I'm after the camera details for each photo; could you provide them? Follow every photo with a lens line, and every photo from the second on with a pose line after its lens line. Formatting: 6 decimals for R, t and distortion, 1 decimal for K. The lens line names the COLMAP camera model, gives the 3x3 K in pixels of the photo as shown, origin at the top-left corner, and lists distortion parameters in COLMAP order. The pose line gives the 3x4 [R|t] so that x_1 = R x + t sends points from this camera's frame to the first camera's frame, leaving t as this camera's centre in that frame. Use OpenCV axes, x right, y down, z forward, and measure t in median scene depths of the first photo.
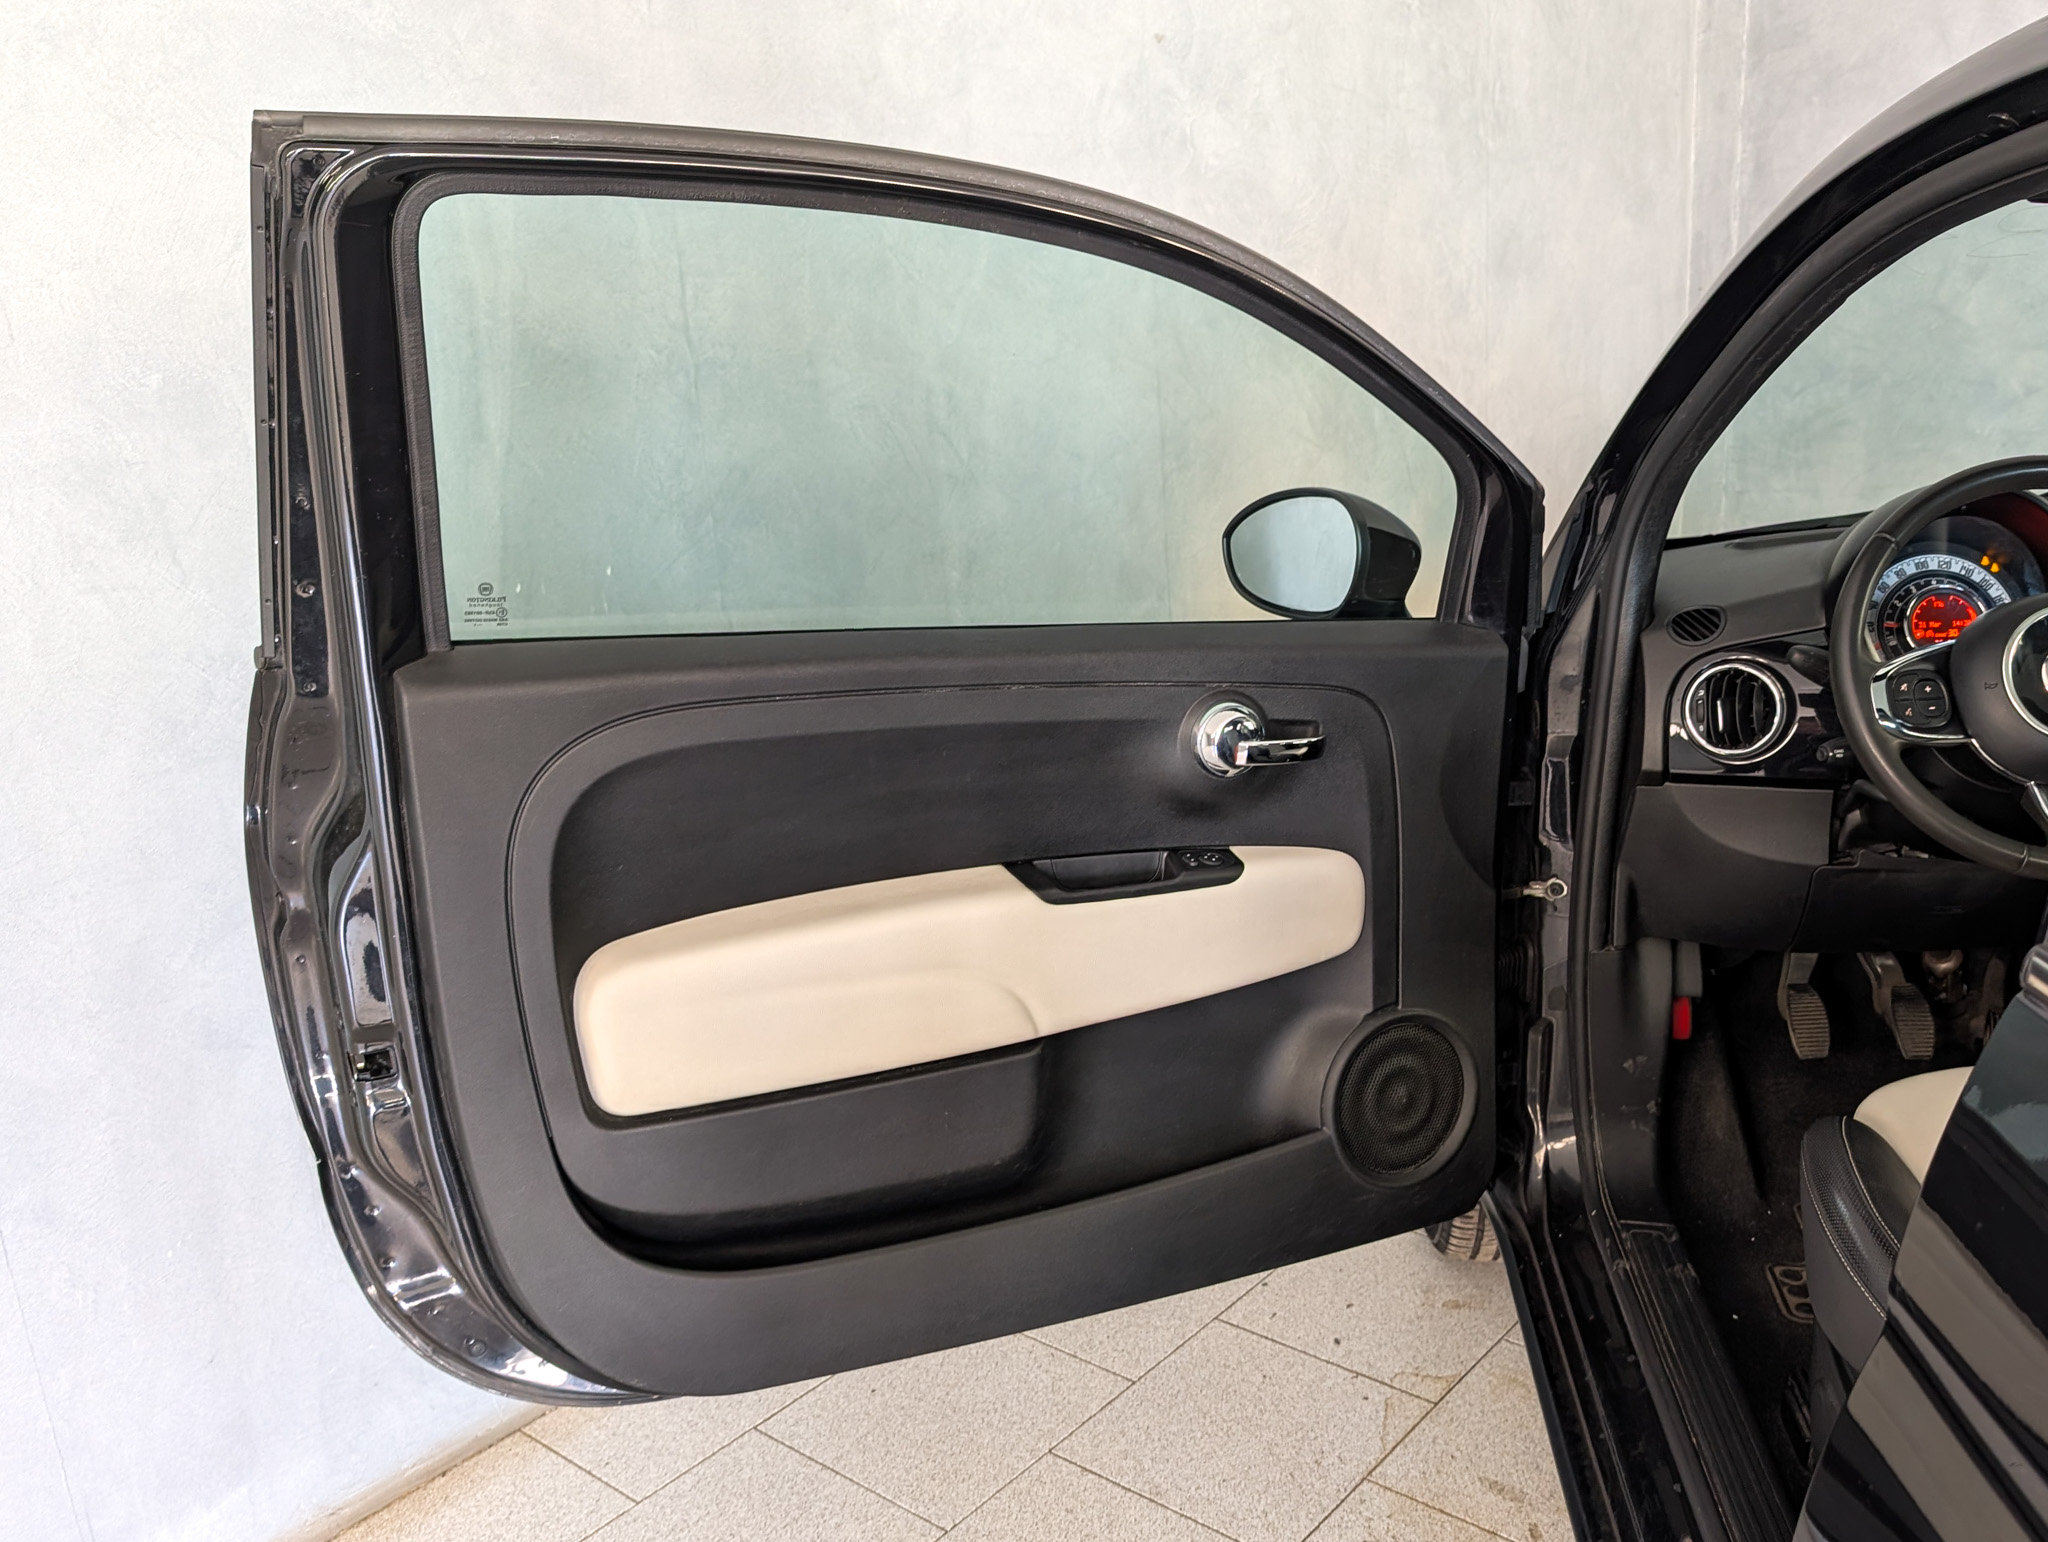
lens RADIAL K [[1742.7, 0, 1022.9], [0, 1742.7, 782.2], [0, 0, 1]] dist [0.005383, -0.016375]
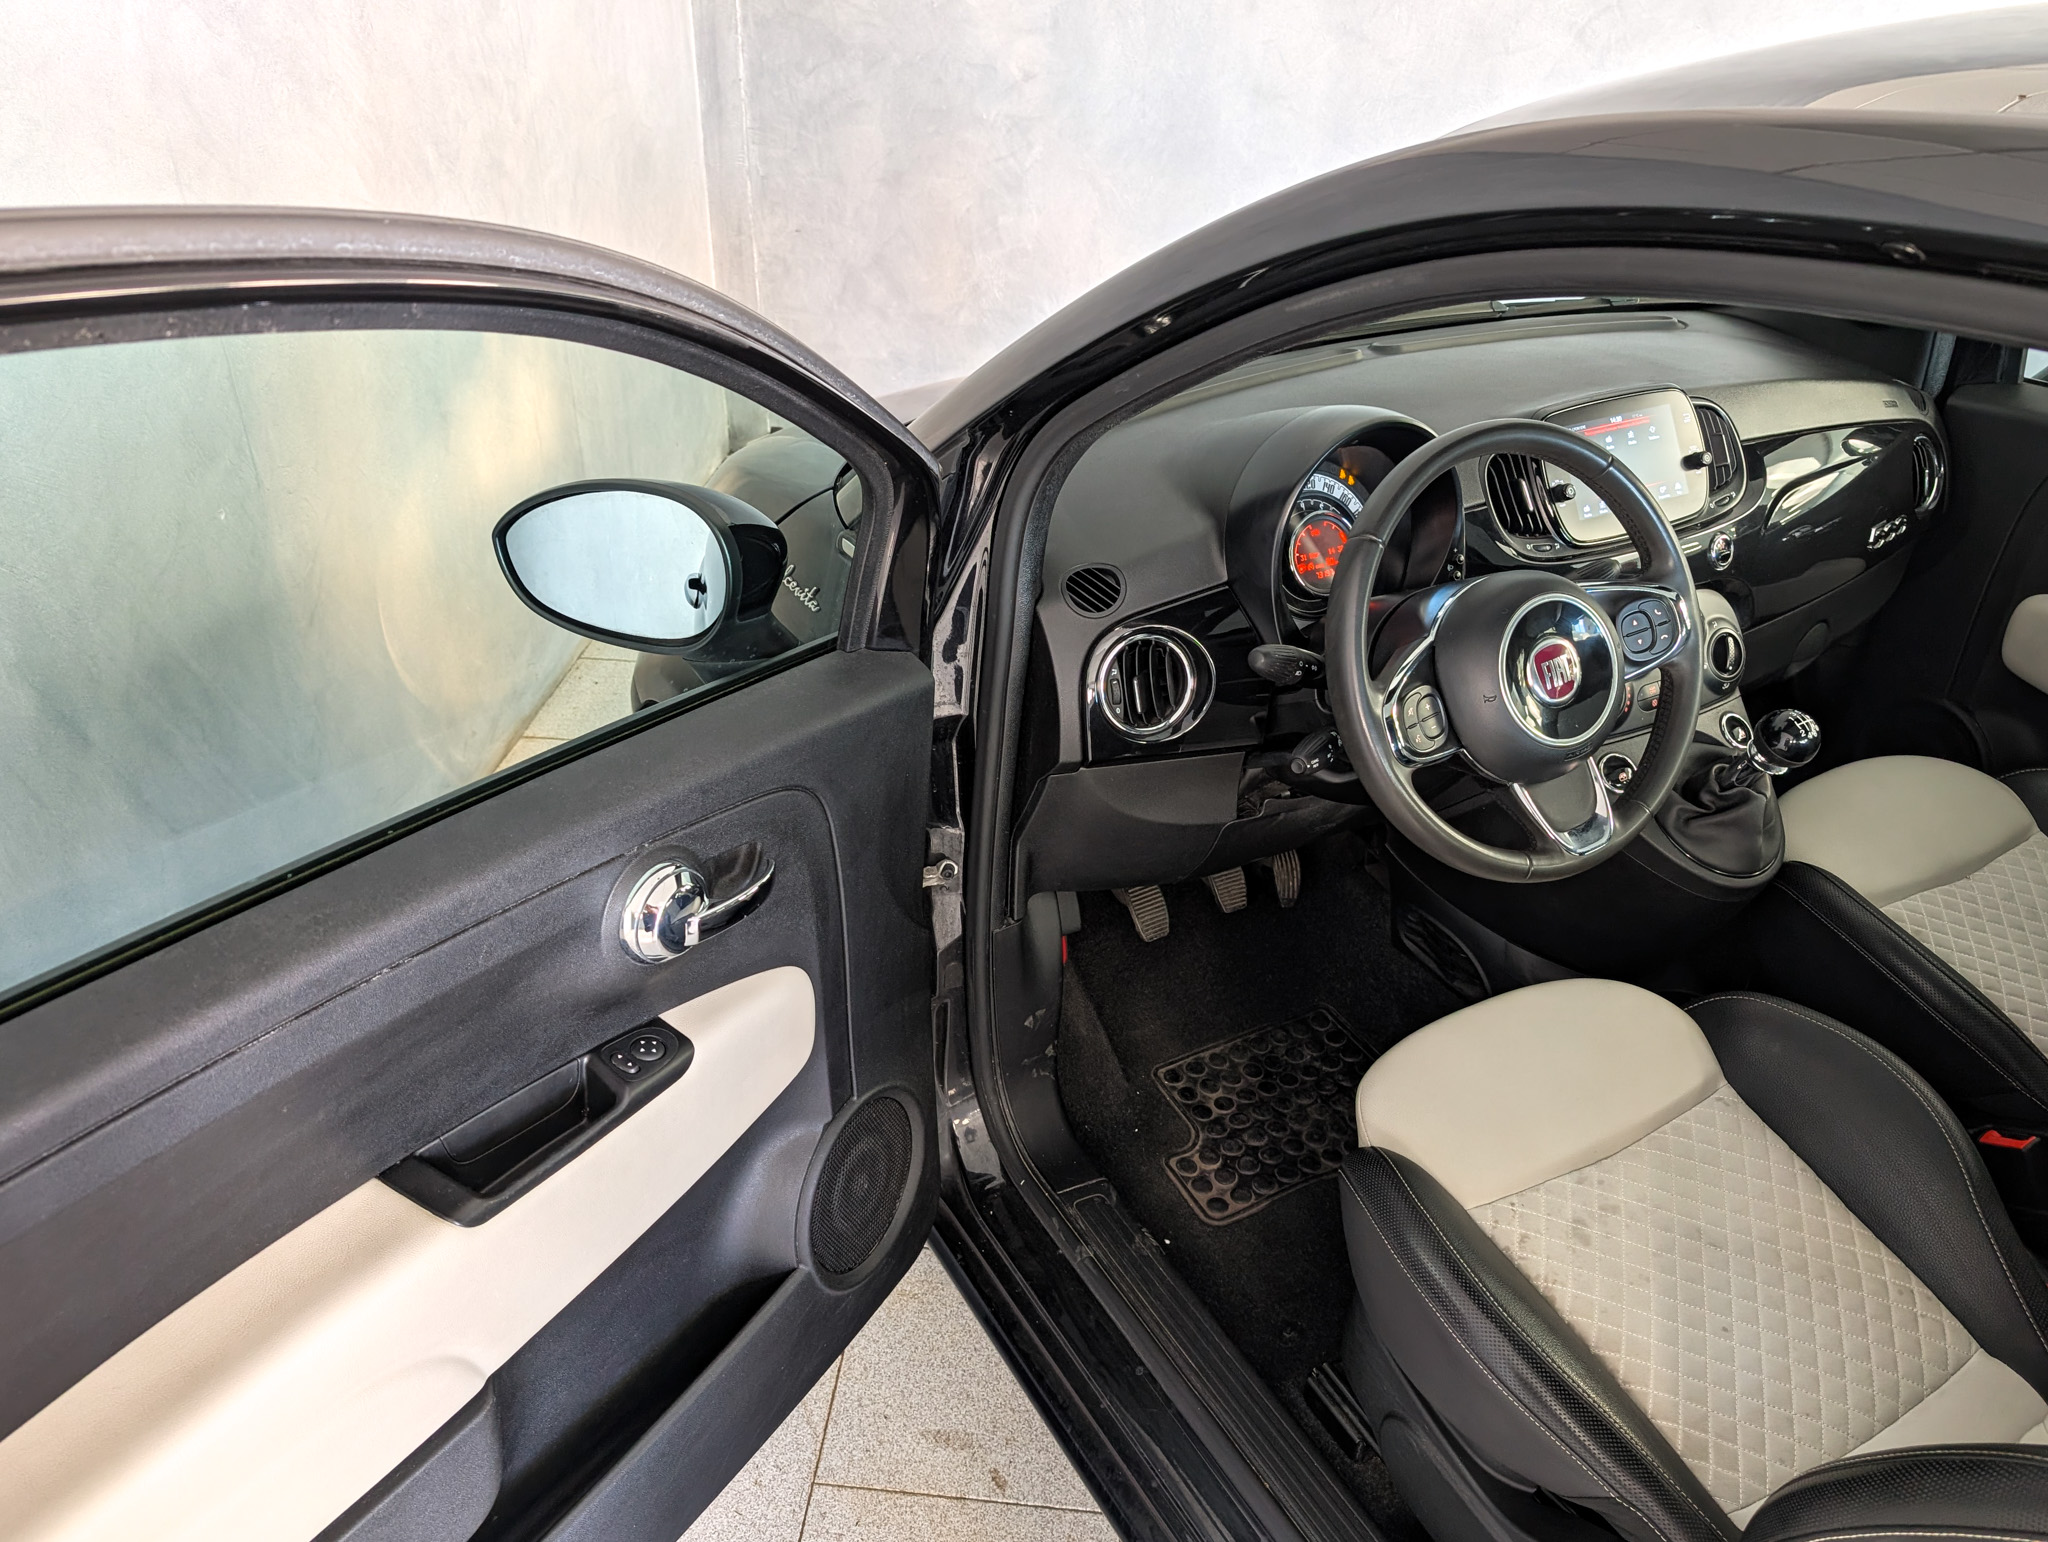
lens RADIAL K [[1631.4, 0, 1014.5], [0, 1631.4, 812.0], [0, 0, 1]] dist [0.049765, -0.015147]
pose [[0.826932, -0.247024, 0.505137, -0.077491], [0.113761, 0.953256, 0.279932, -0.193696], [-0.550674, -0.174020, 0.816379, 0.298771]]
